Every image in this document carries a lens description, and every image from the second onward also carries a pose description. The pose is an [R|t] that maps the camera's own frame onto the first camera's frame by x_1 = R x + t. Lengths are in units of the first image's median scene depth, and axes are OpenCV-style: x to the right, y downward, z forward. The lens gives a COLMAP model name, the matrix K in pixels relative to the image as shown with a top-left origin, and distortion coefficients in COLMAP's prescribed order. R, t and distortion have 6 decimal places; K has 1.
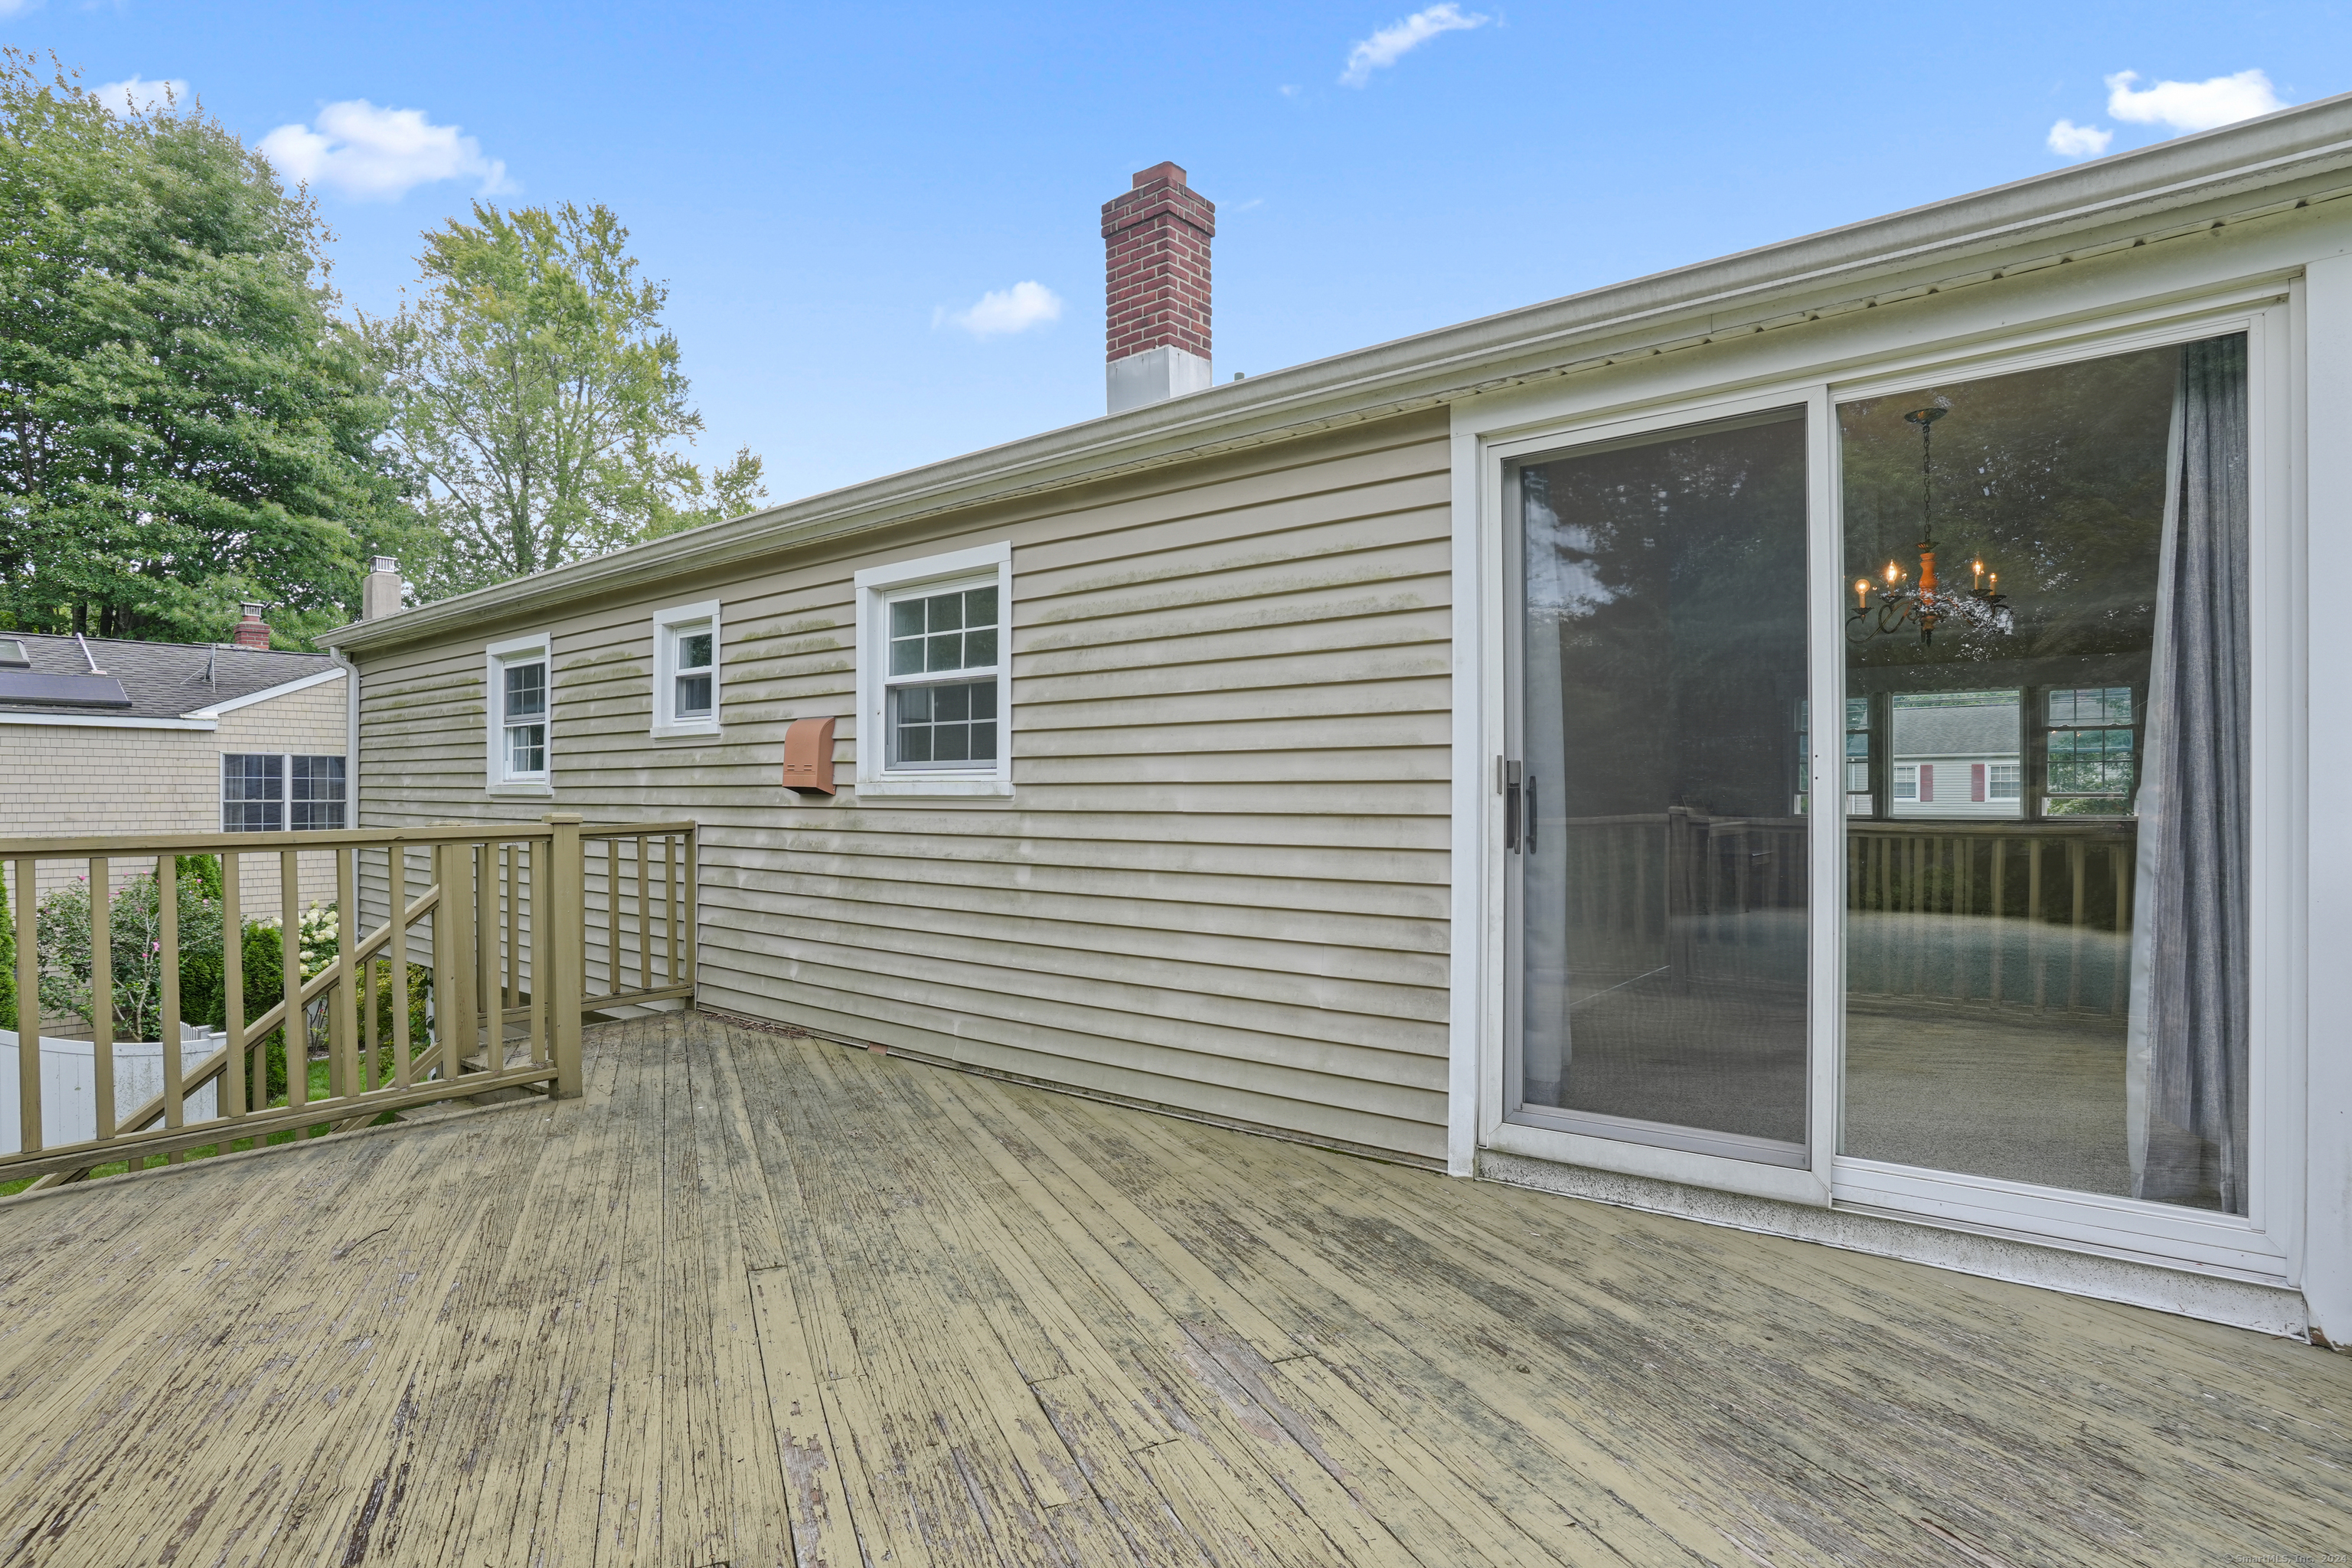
lens RADIAL K [[1182.5, 0, 1176.0], [0, 1182.5, 784.0], [0, 0, 1]] dist [-0.085592, 0.043192]
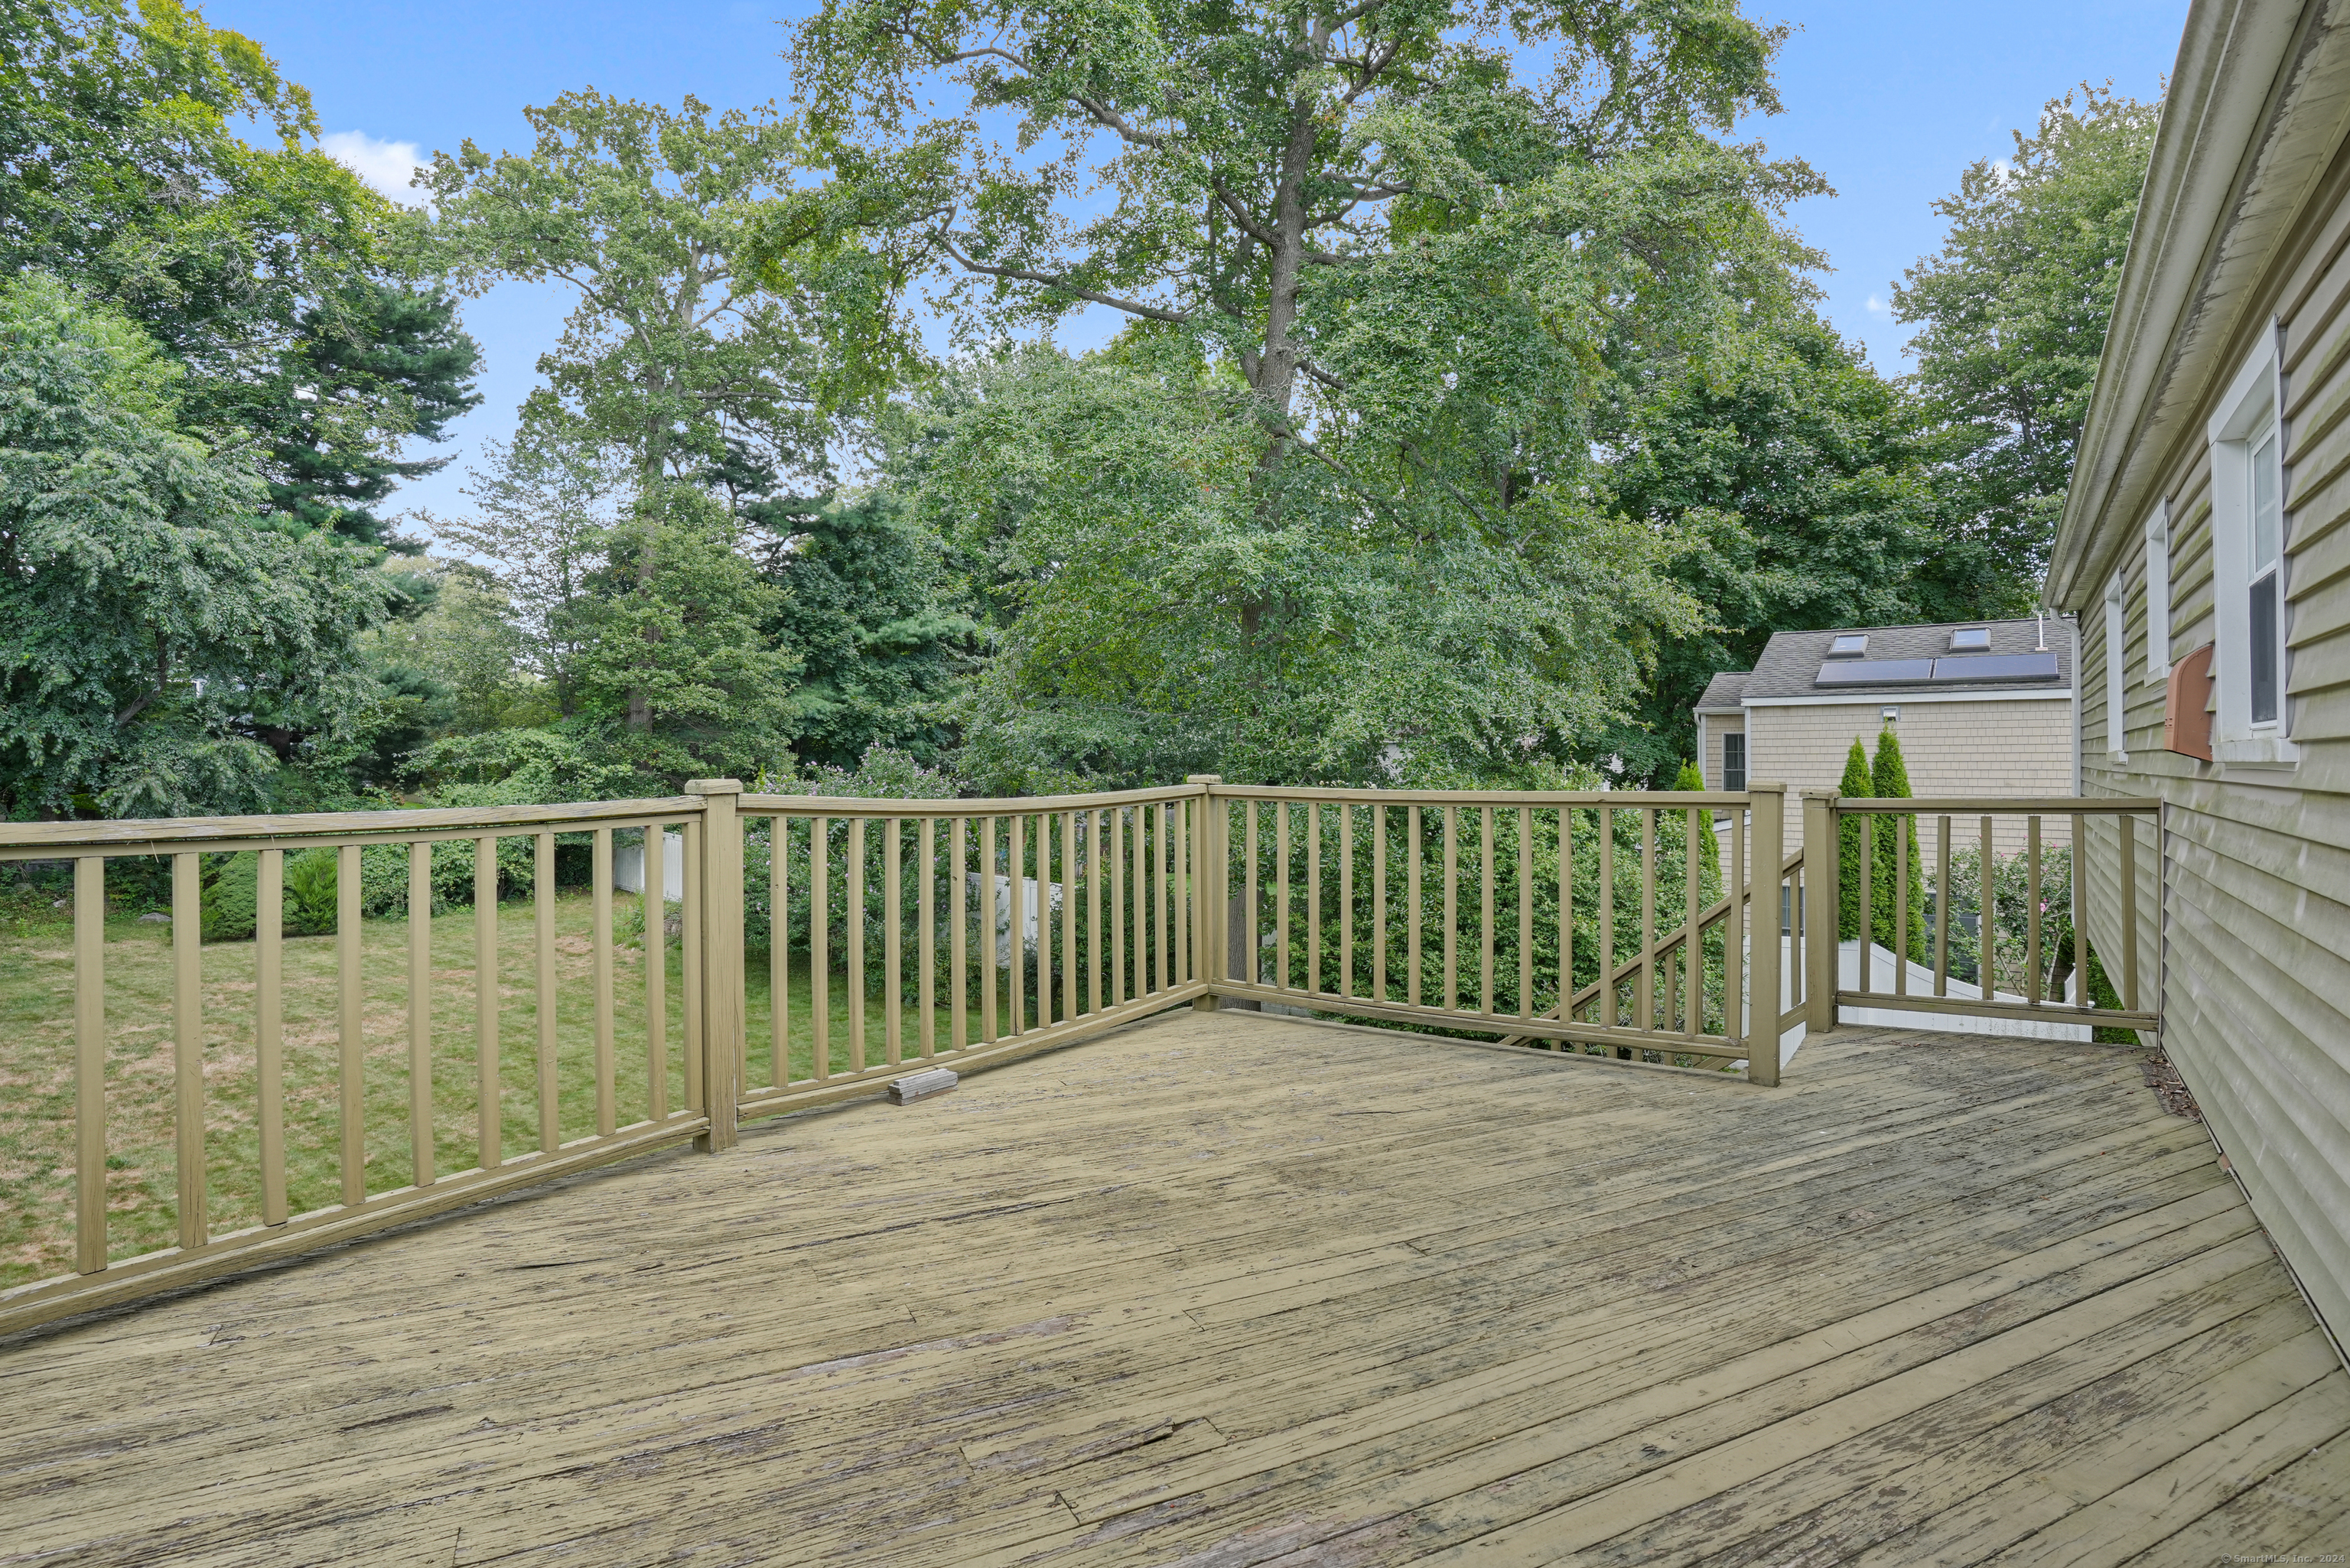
lens RADIAL K [[1203.6, 0, 1178.2], [0, 1203.6, 750.6], [0, 0, 1]] dist [-0.076625, 0.031138]
pose [[0.073468, -0.007284, -0.997271, 0.559403], [0.004742, 0.999965, -0.006955, 0.008391], [0.997286, -0.004218, 0.073500, 0.658241]]
